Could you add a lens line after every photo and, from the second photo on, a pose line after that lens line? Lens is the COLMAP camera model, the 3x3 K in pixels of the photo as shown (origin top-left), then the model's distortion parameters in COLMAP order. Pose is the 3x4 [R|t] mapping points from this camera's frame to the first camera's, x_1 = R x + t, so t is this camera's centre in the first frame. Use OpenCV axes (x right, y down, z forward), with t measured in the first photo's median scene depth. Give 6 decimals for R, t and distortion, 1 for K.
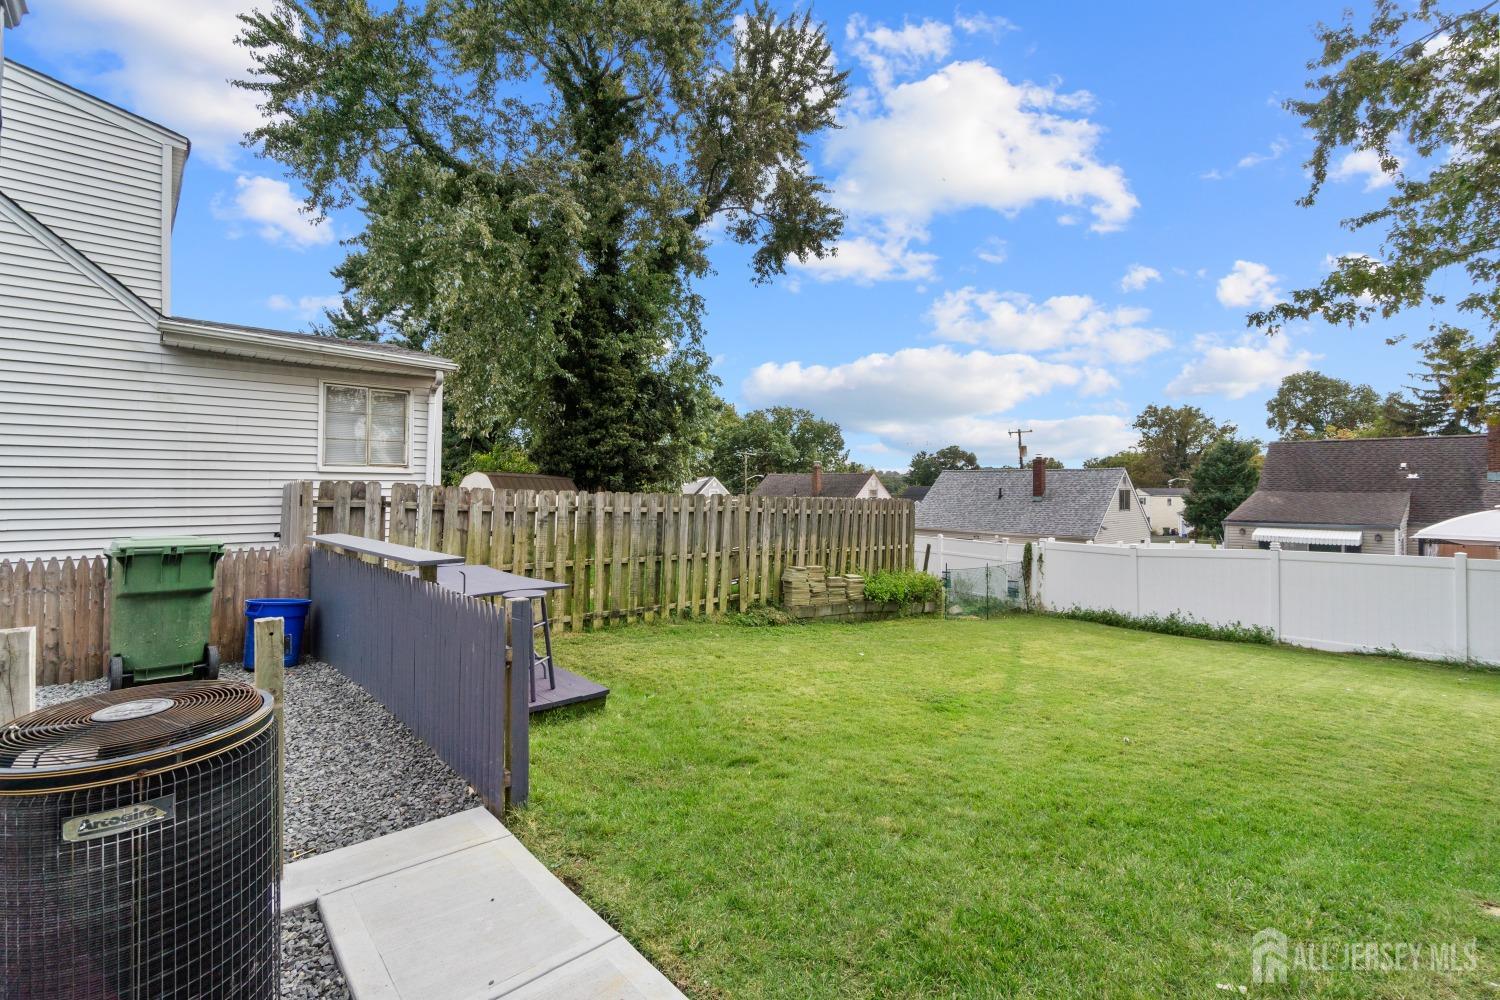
lens RADIAL K [[646.2, 0, 746.1], [0, 646.2, 490.0], [0, 0, 1]] dist [-0.000219, -0.000030]
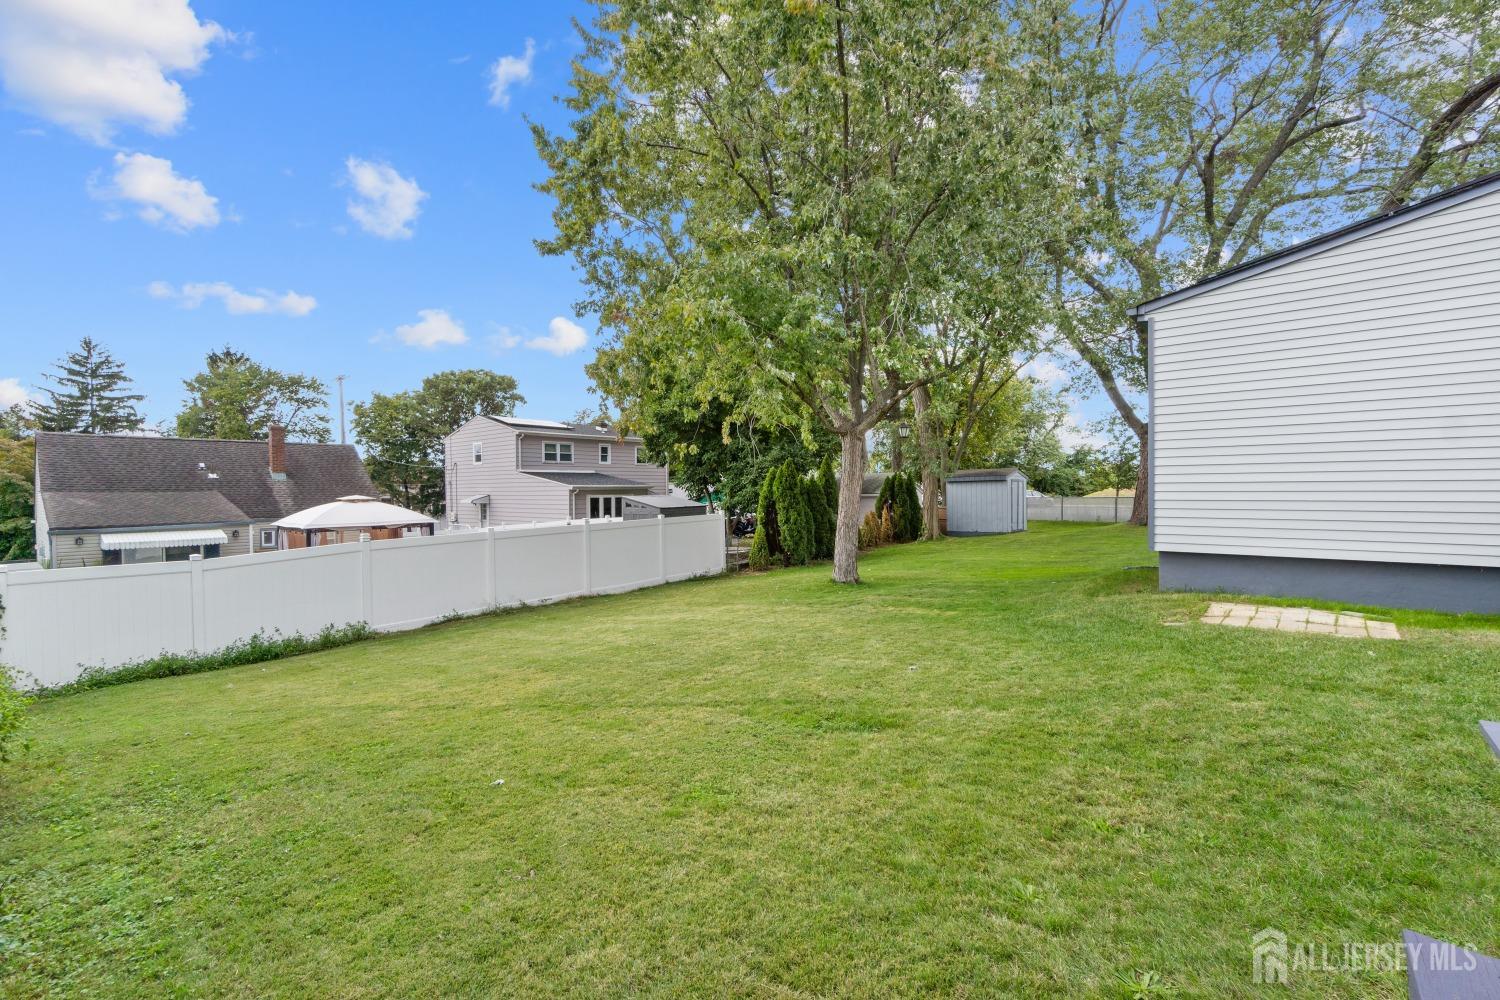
lens RADIAL K [[646.2, 0, 746.1], [0, 646.2, 490.0], [0, 0, 1]] dist [-0.000219, -0.000030]
pose [[-0.092391, -0.003850, 0.995715, -0.127821], [0.015388, 0.999868, 0.005294, 0.012891], [-0.995604, 0.015811, -0.092319, 0.333247]]
